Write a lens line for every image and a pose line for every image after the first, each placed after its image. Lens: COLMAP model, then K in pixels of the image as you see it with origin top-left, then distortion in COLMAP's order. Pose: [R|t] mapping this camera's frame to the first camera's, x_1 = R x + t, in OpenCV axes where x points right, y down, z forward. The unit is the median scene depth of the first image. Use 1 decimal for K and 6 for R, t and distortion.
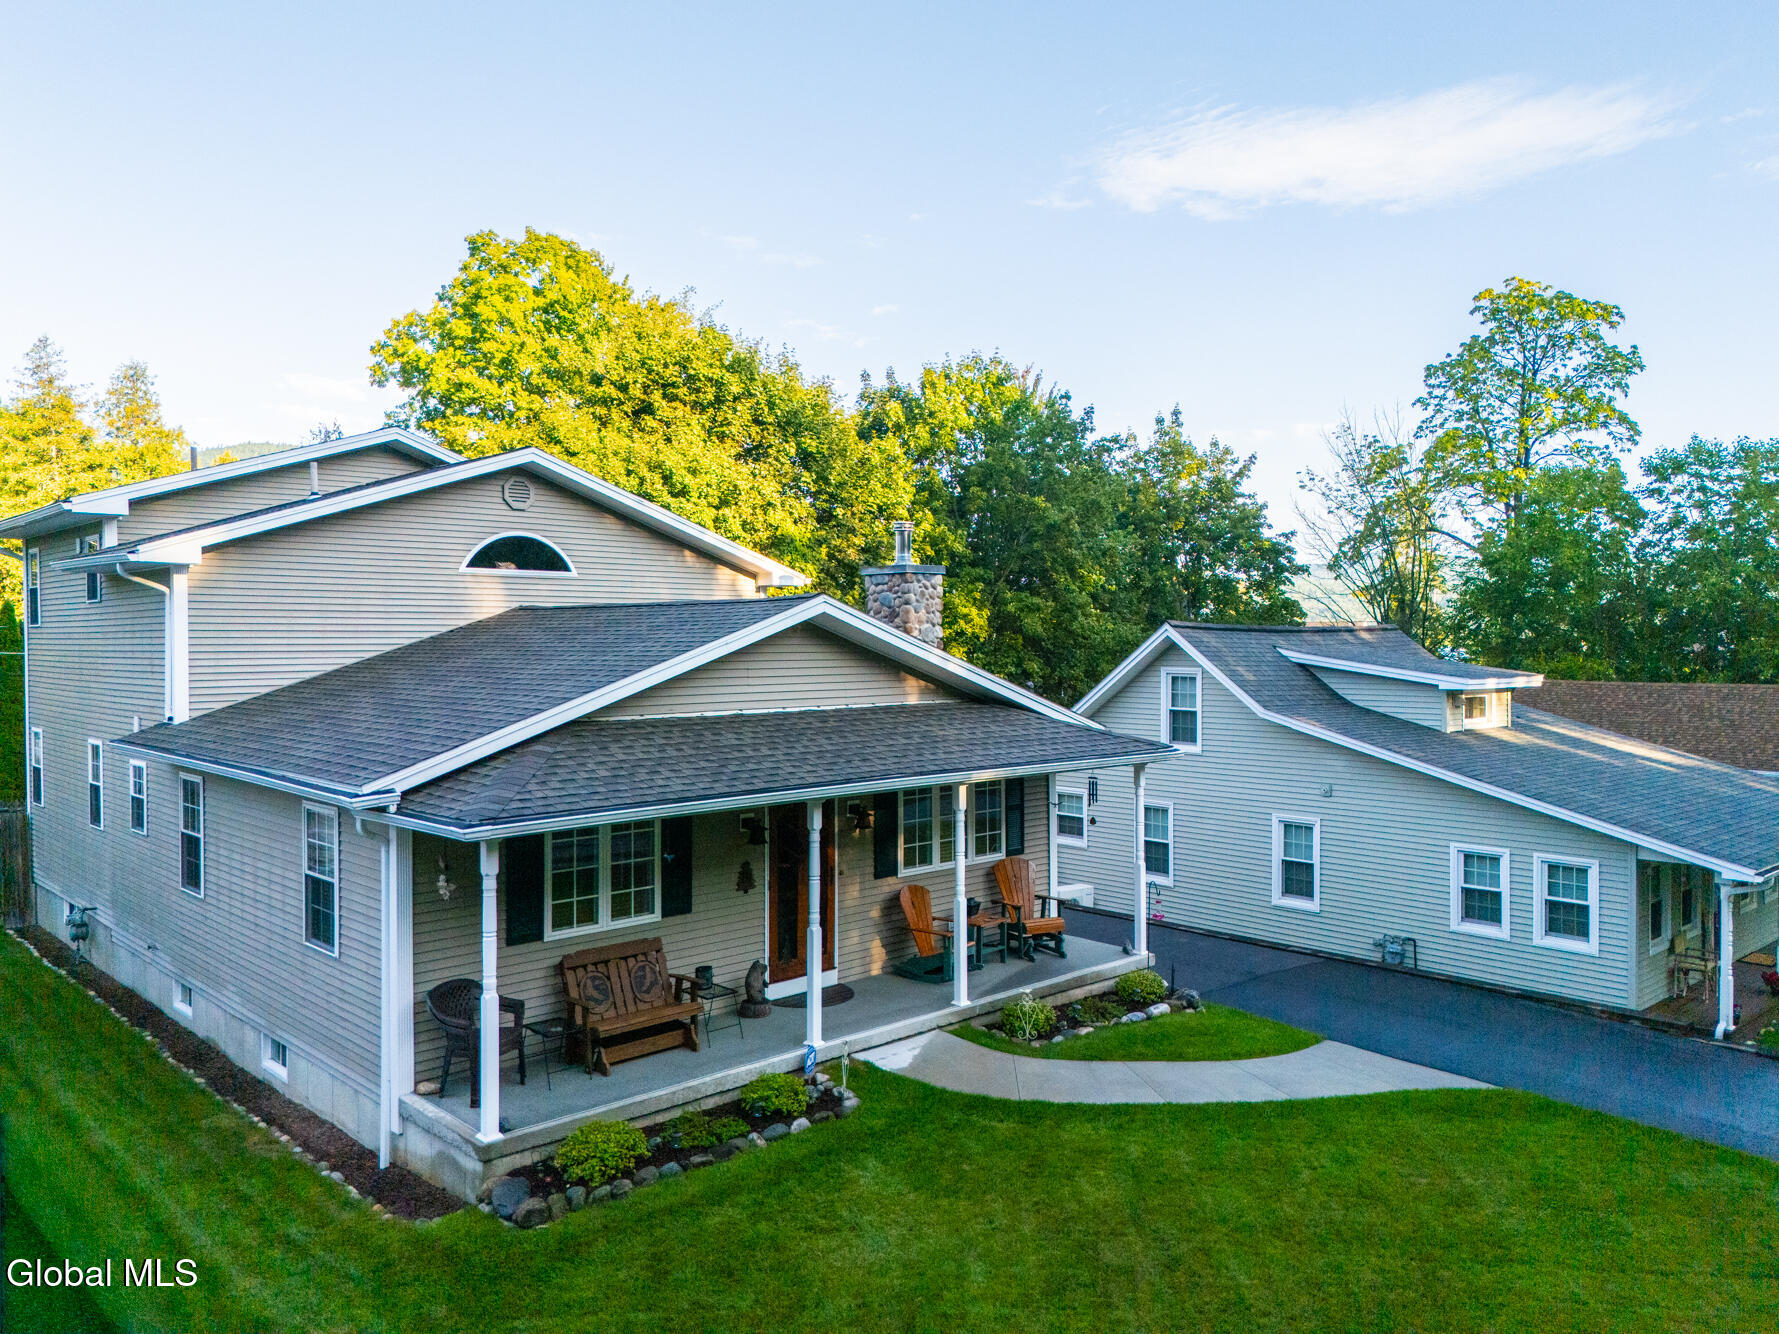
lens RADIAL K [[1296.1, 0, 889.5], [0, 1296.1, 667.0], [0, 0, 1]] dist [0.072524, -0.069770]
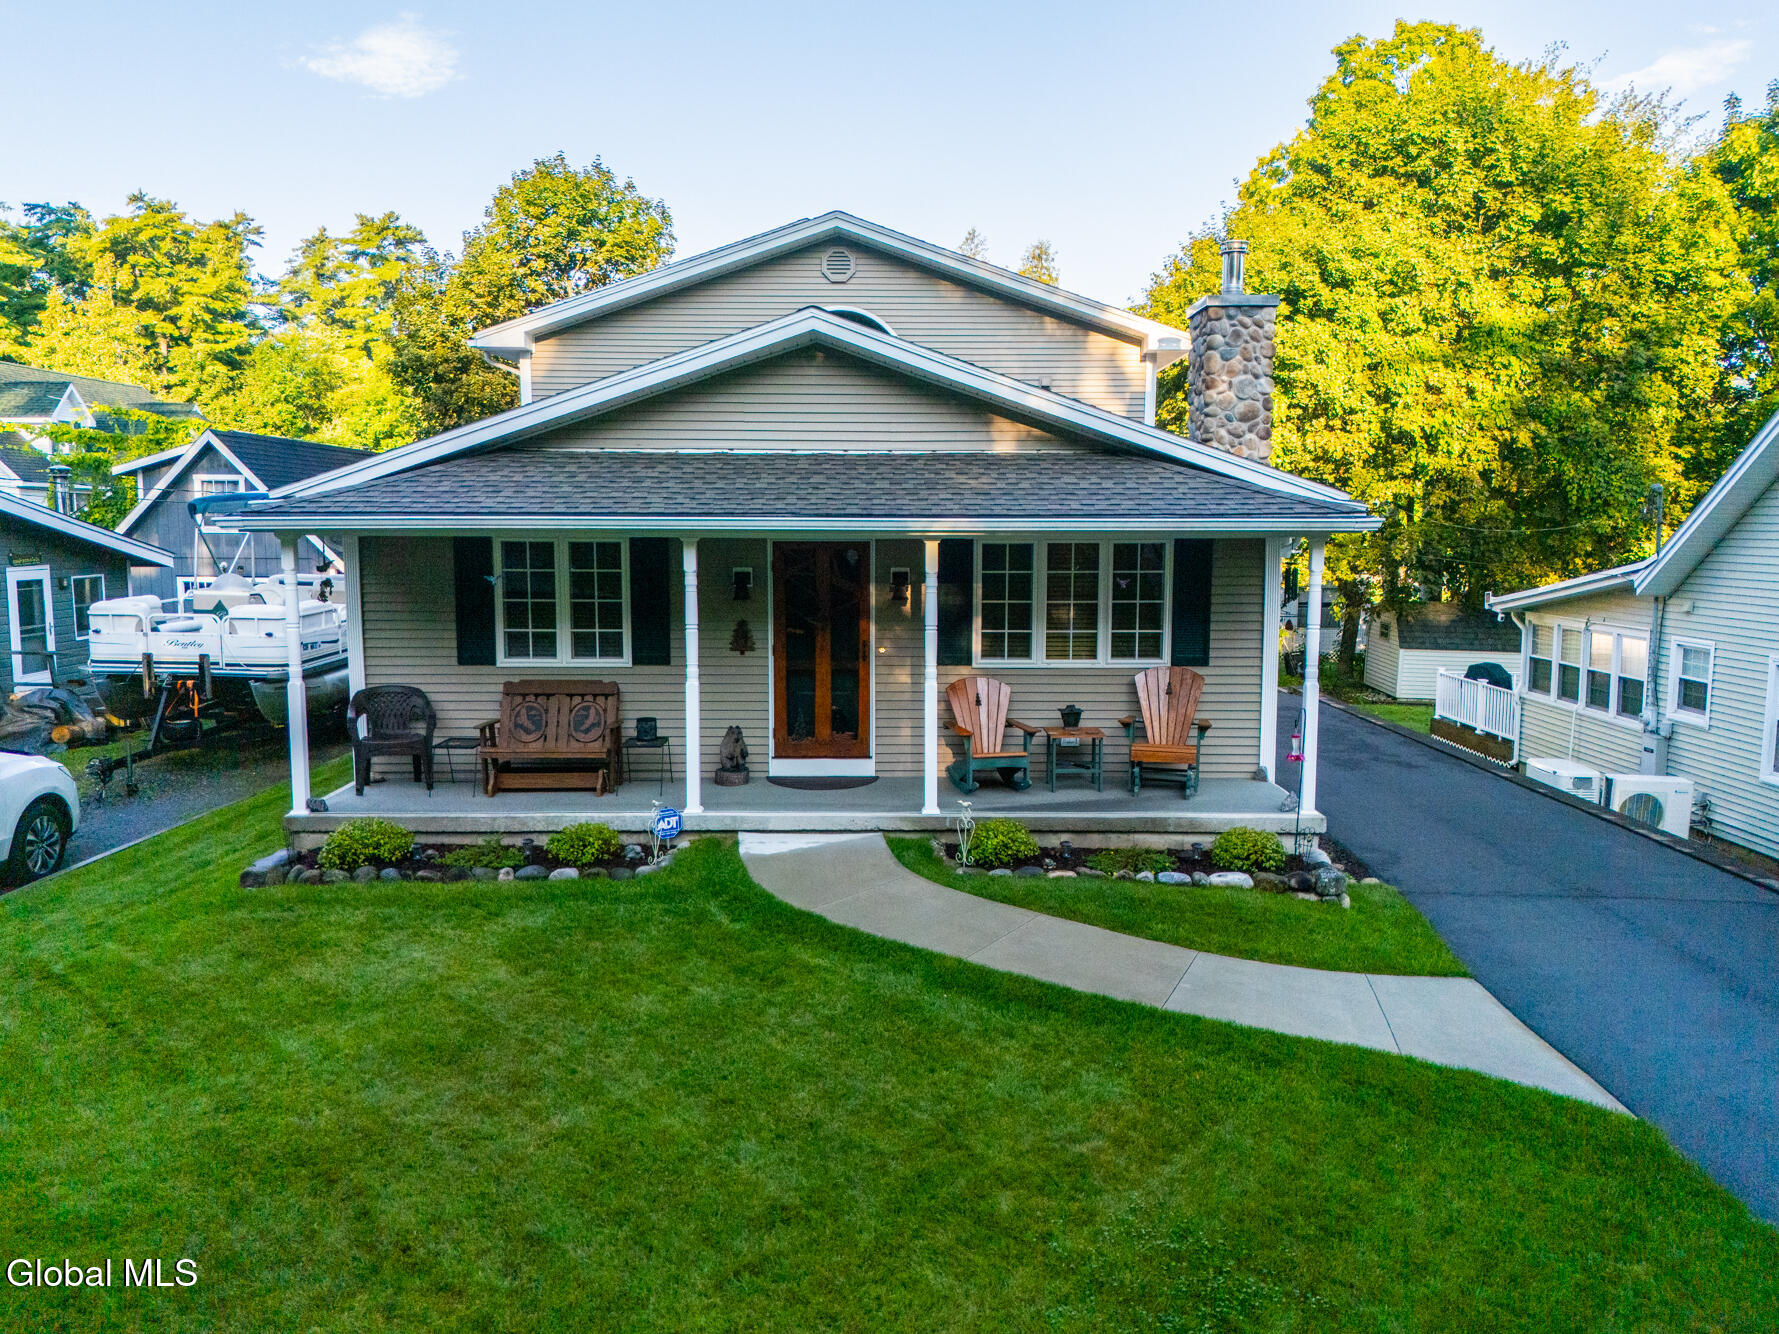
lens RADIAL K [[1301.7, 0, 889.5], [0, 1301.7, 667.0], [0, 0, 1]] dist [0.070510, -0.066170]
pose [[0.731922, 0.082039, -0.676432, 0.526128], [-0.018434, 0.994746, 0.100699, 0.080858], [0.681139, -0.061235, 0.729589, 0.366112]]
